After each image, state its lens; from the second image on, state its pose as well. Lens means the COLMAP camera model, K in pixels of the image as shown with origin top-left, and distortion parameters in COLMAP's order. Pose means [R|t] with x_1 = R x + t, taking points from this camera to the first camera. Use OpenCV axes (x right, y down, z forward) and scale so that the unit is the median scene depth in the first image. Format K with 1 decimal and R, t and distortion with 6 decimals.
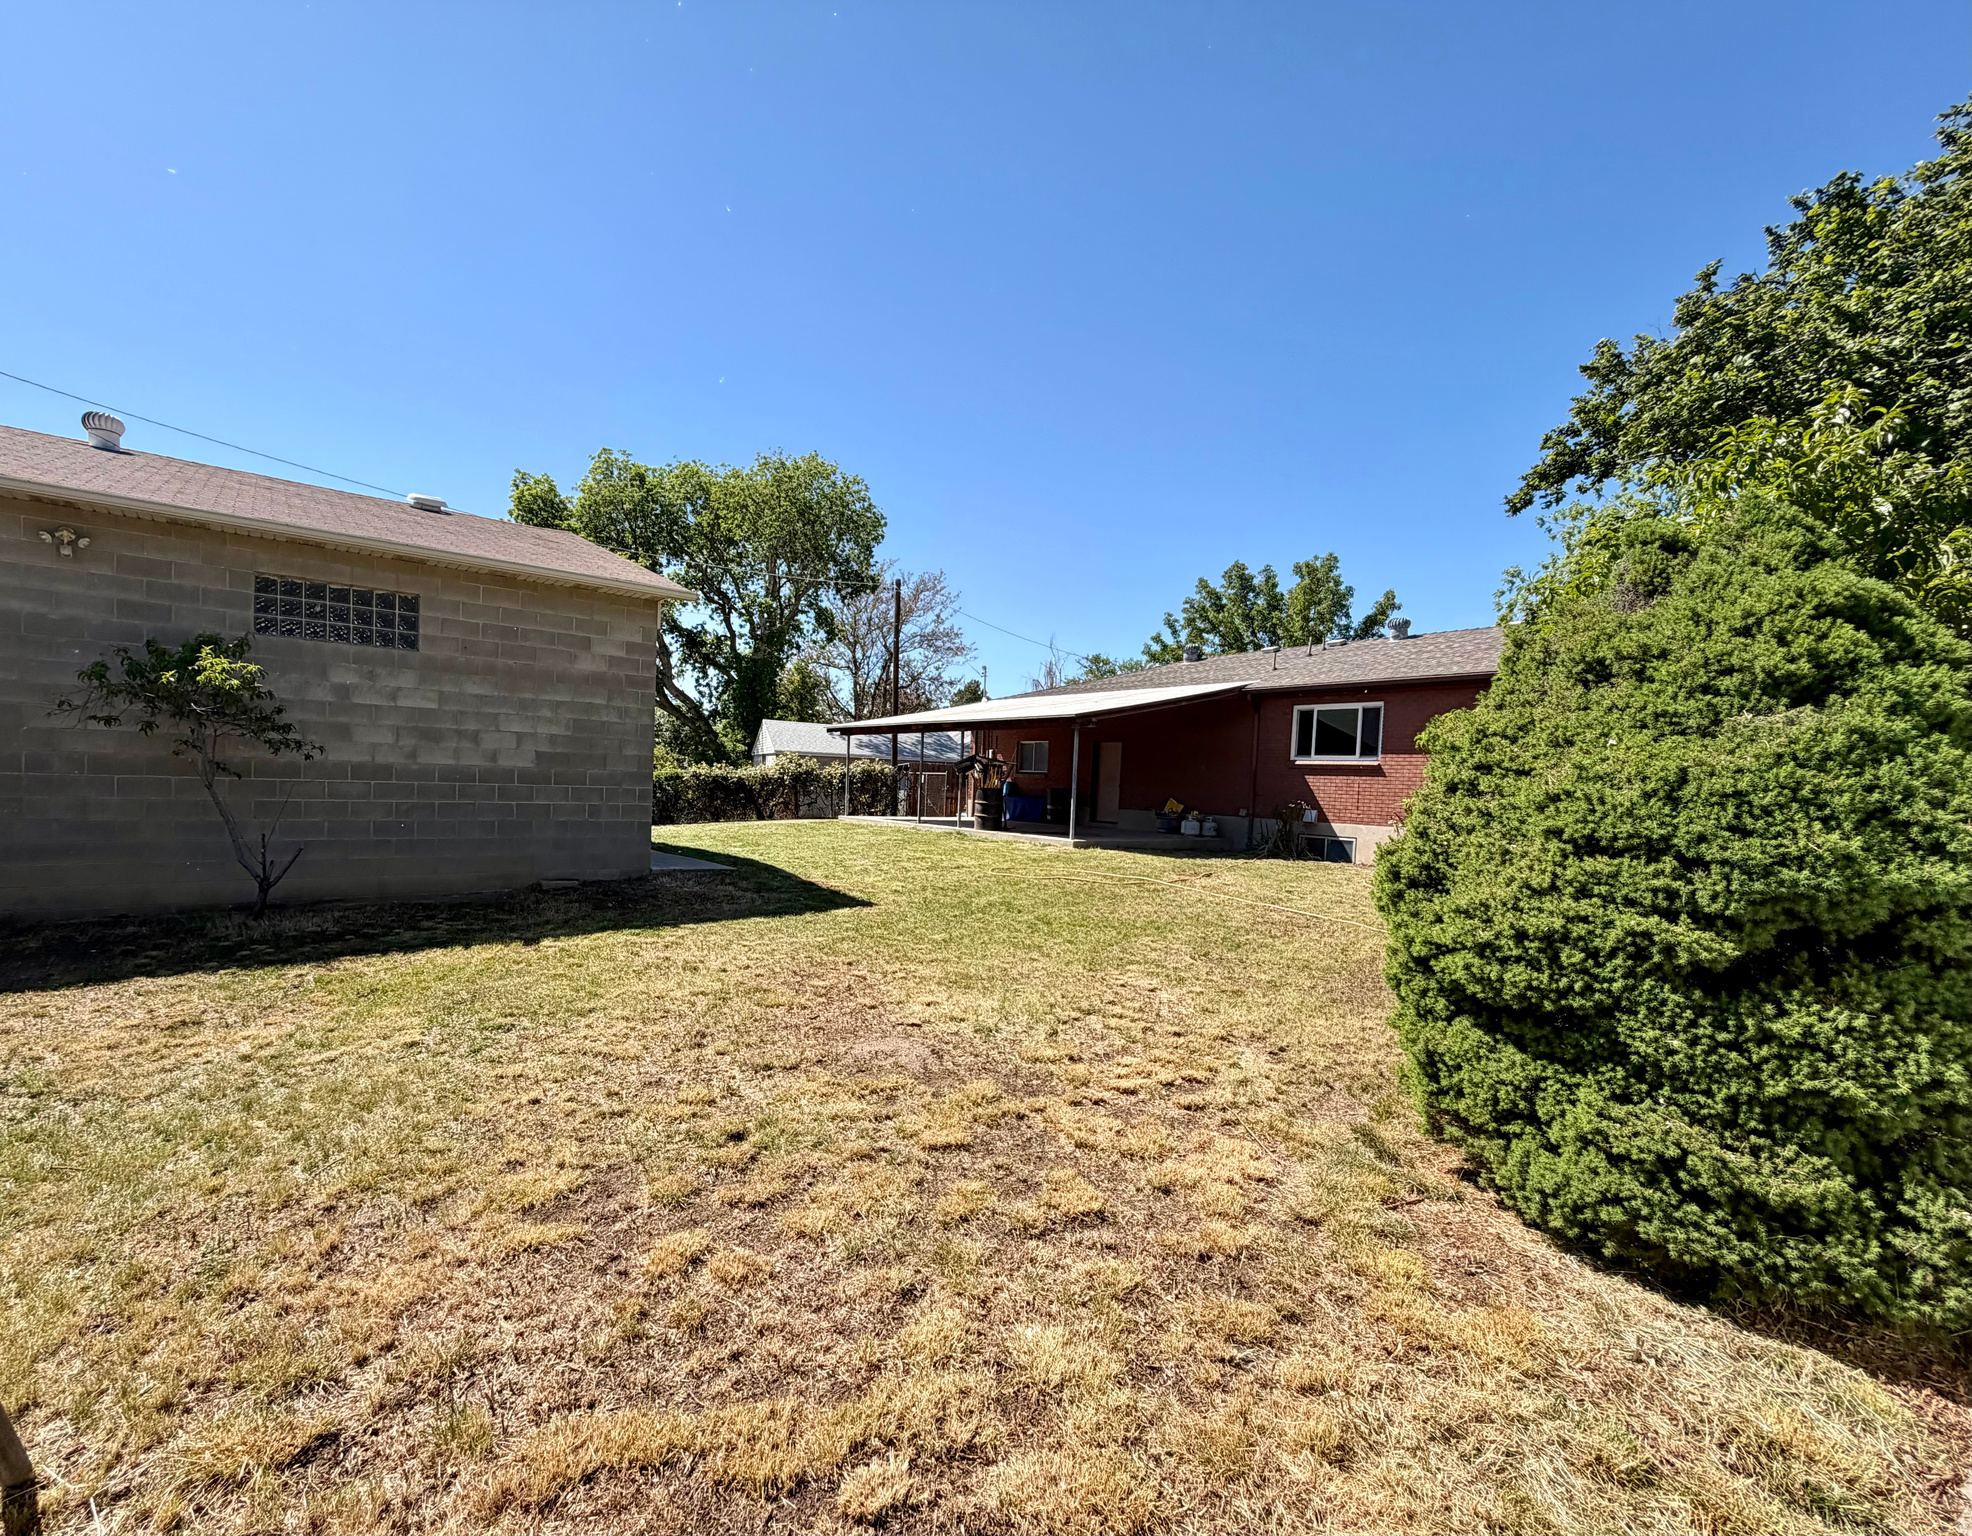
lens RADIAL K [[828.6, 0, 974.9], [0, 828.6, 778.1], [0, 0, 1]] dist [0.010469, 0.000313]
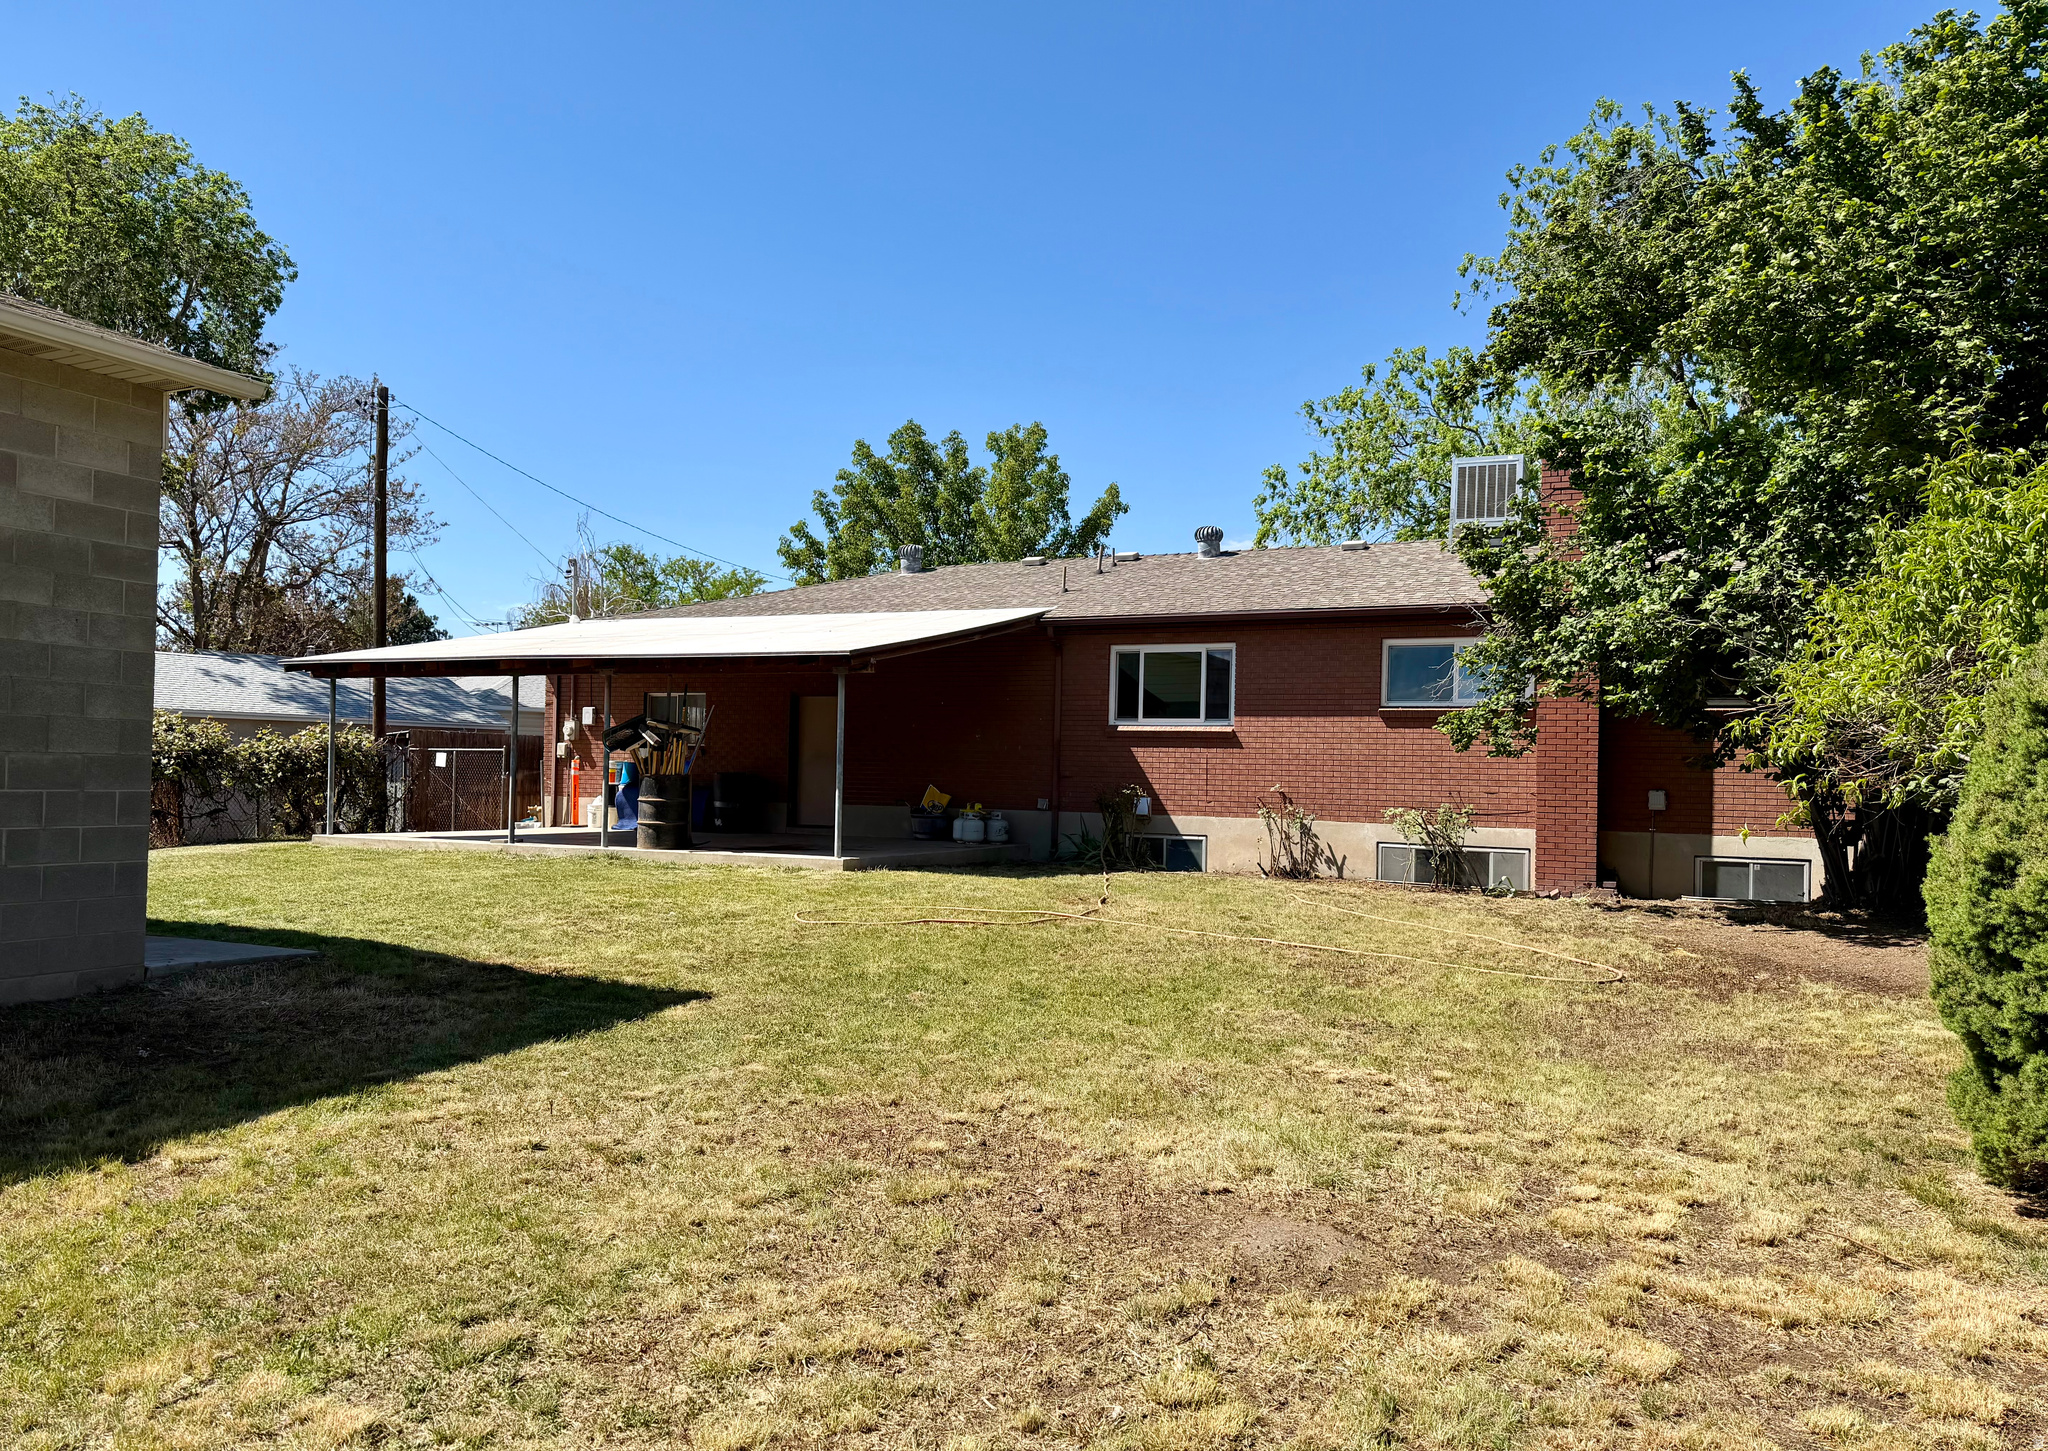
lens RADIAL K [[1324.0, 0, 1028.4], [0, 1324.0, 728.5], [0, 0, 1]] dist [0.040652, -0.019868]
pose [[0.887383, -0.003757, 0.461018, -0.153145], [0.011782, 0.999825, -0.014530, -0.003283], [-0.460882, 0.018325, 0.887272, 0.057184]]
